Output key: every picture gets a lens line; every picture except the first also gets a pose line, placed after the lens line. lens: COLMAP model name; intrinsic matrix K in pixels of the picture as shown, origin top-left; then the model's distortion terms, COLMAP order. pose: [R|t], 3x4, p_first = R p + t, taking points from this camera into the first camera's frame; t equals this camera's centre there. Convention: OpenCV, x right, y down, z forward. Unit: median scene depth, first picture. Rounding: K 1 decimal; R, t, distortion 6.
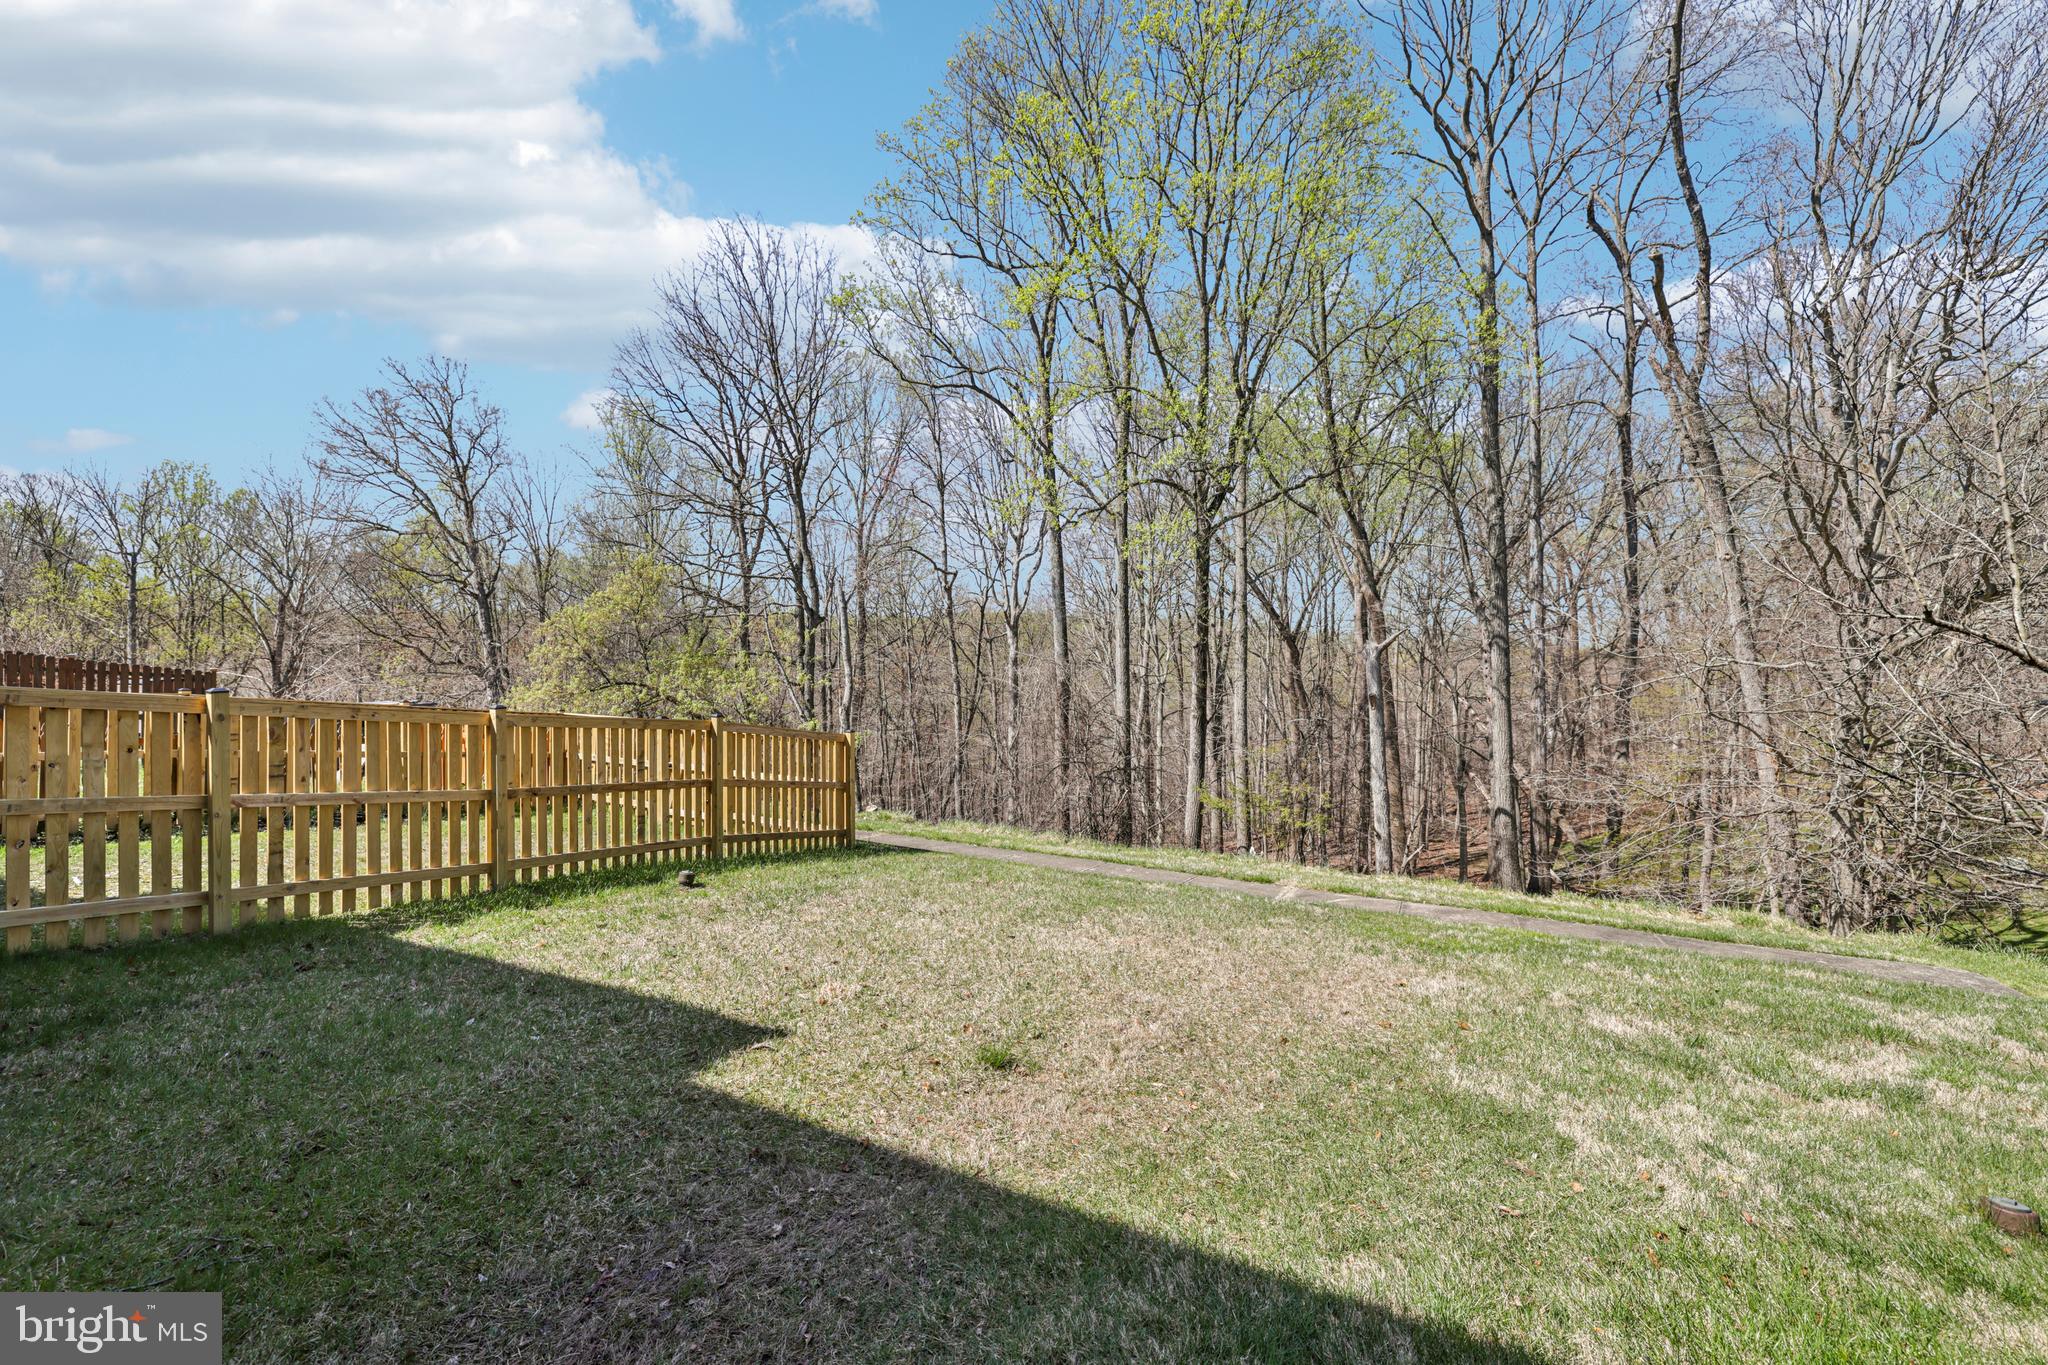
lens RADIAL K [[859.2, 0, 1013.5], [0, 859.2, 682.9], [0, 0, 1]] dist [0.001145, -0.003856]
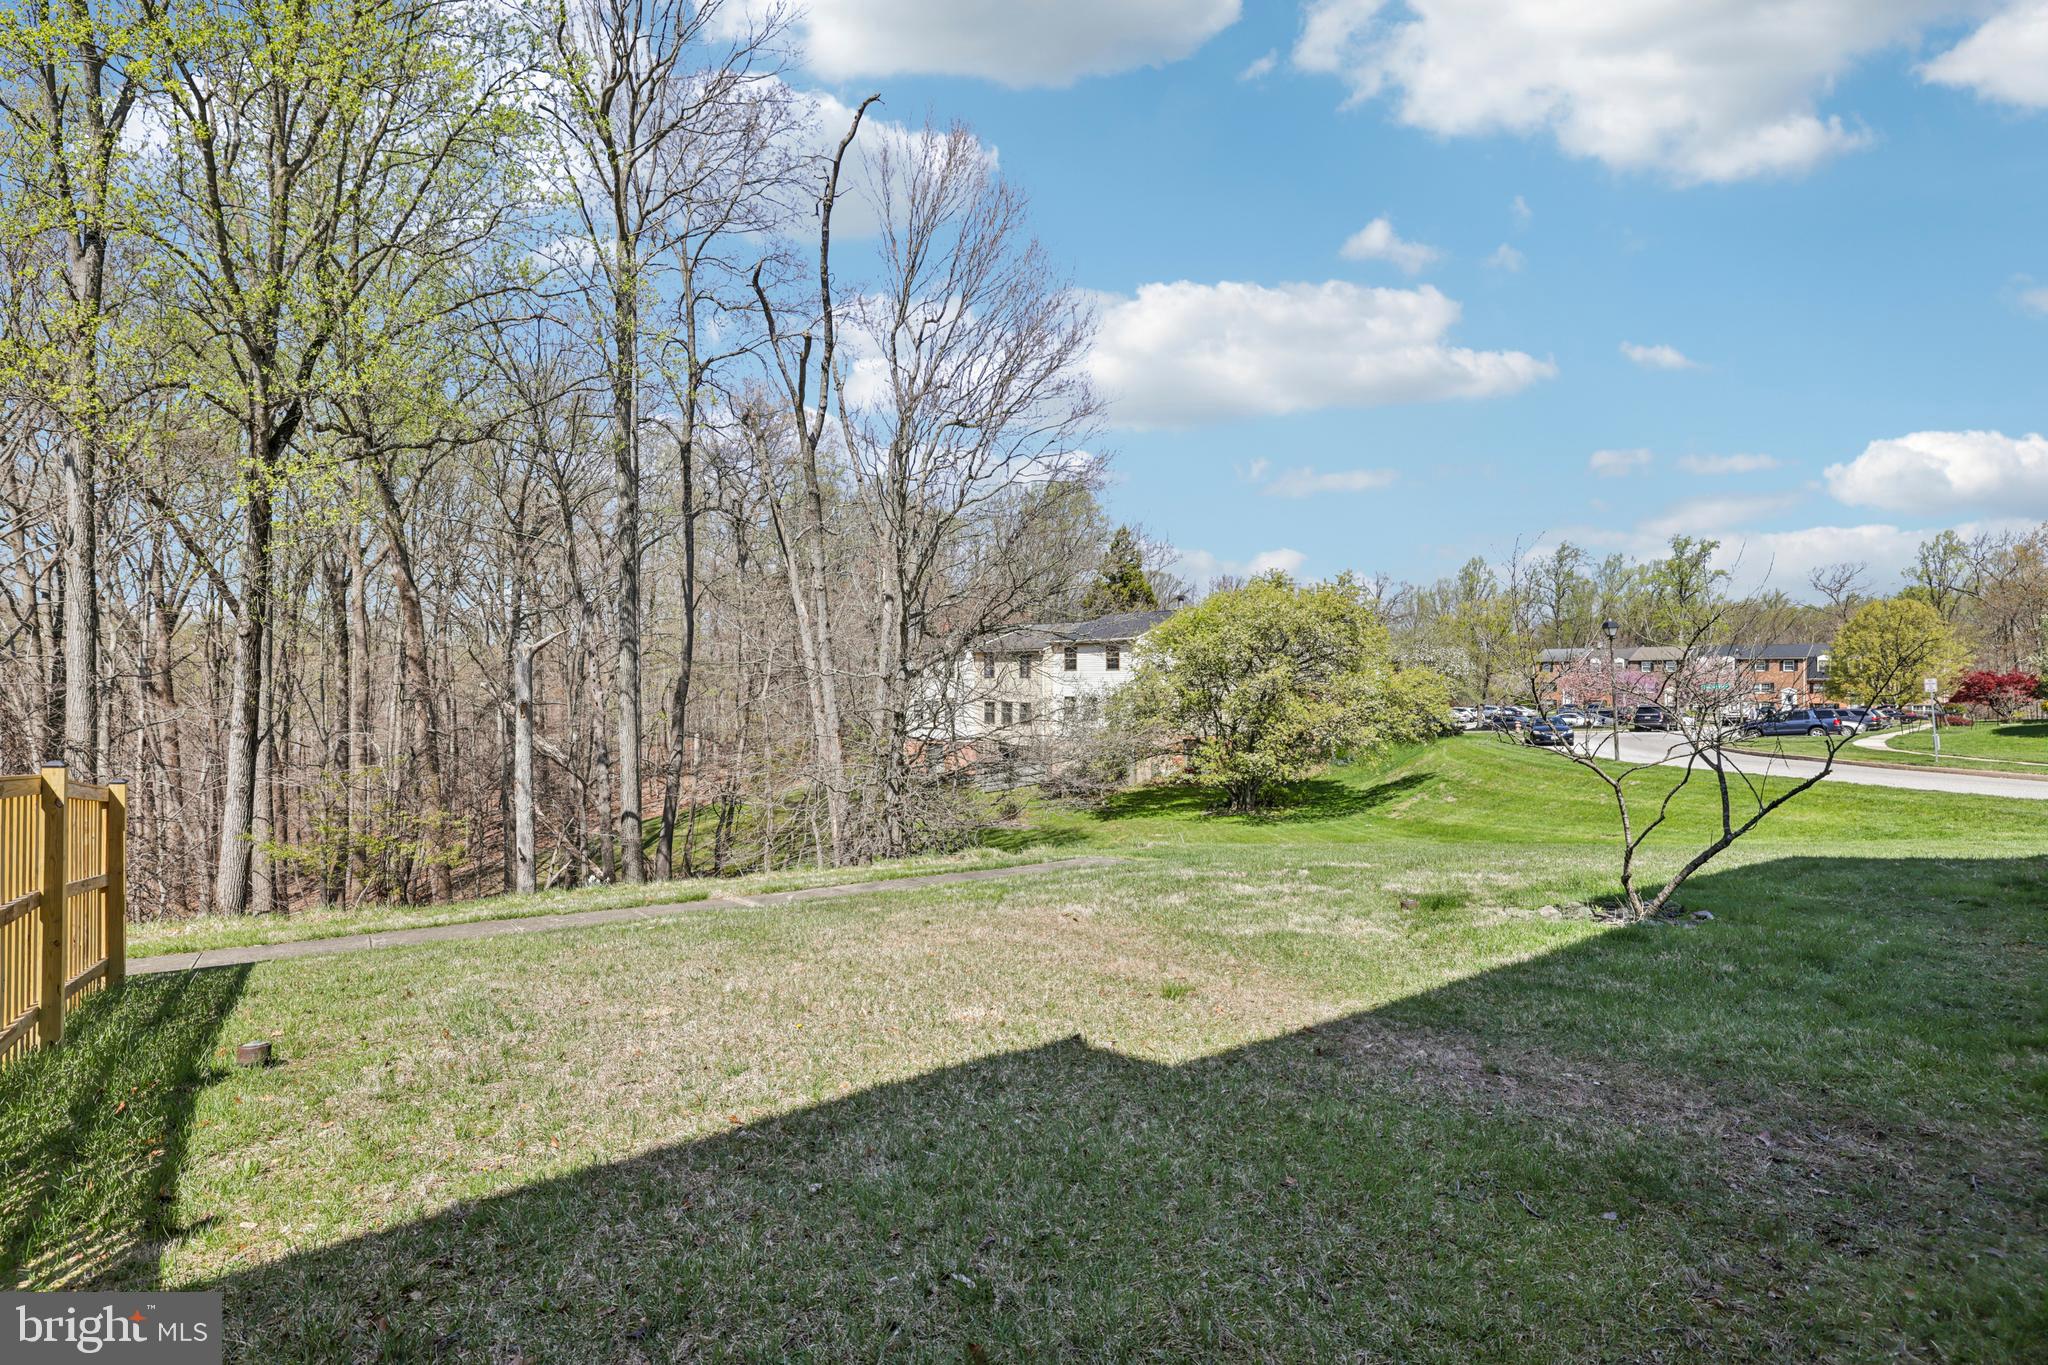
lens RADIAL K [[952.8, 0, 1029.5], [0, 952.8, 679.4], [0, 0, 1]] dist [0.001094, 0.000663]
pose [[0.431051, 0.008340, 0.902289, -0.236349], [-0.004393, 0.999965, -0.007144, -0.003337], [-0.902317, -0.000884, 0.431072, 0.096926]]
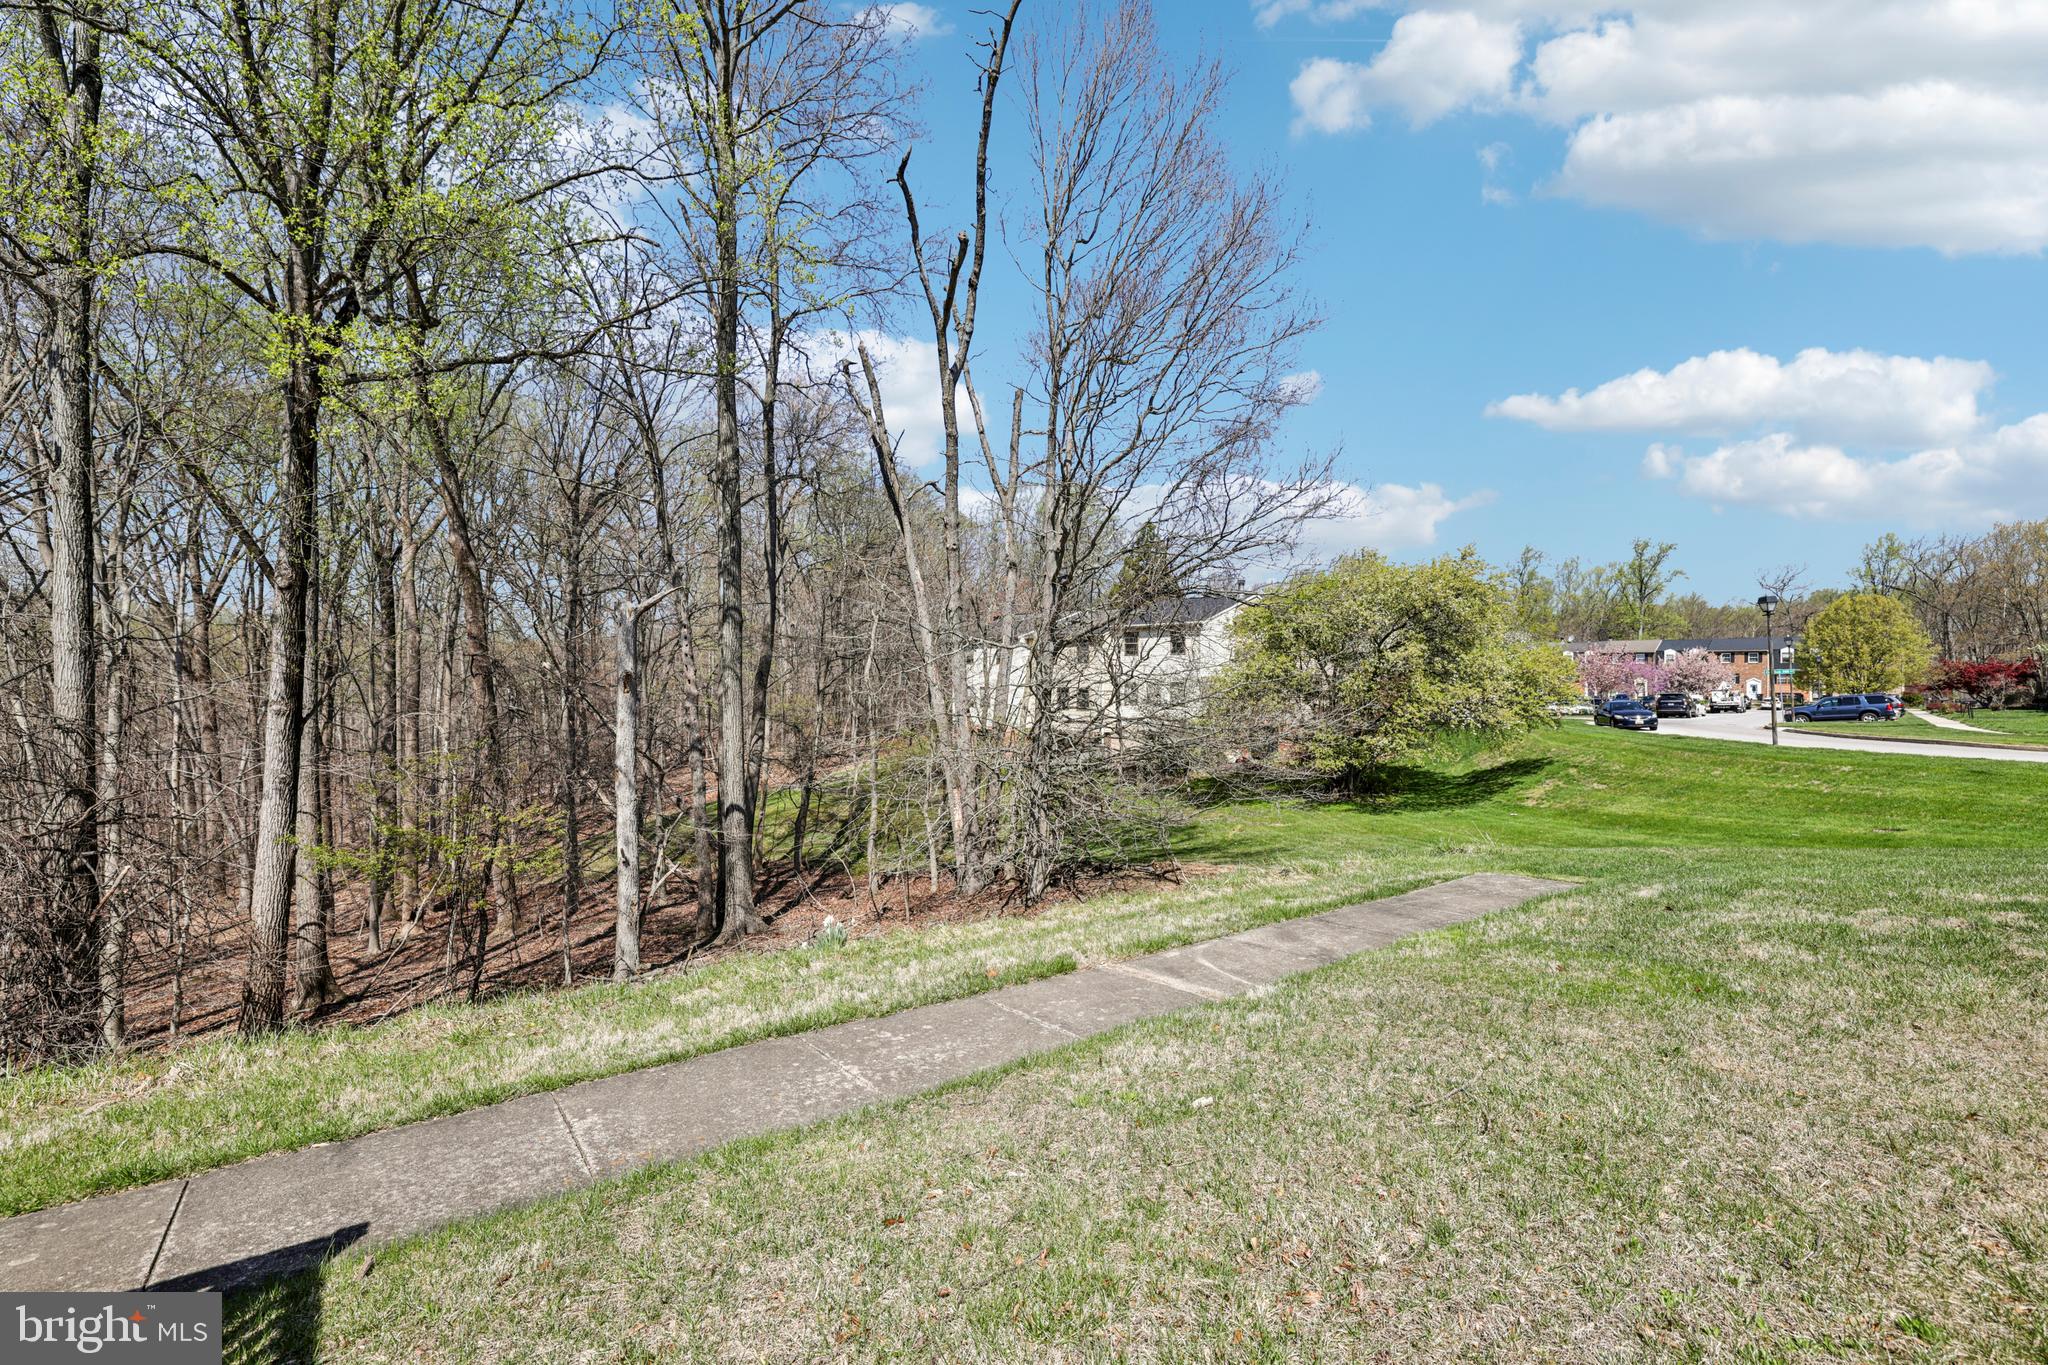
lens RADIAL K [[873.4, 0, 1035.5], [0, 873.4, 680.1], [0, 0, 1]] dist [0.000901, 0.000114]
pose [[0.412969, 0.001799, 0.910743, -0.115658], [-0.004528, 0.999990, 0.000078, 0.018126], [-0.910734, -0.004156, 0.412973, 0.353656]]
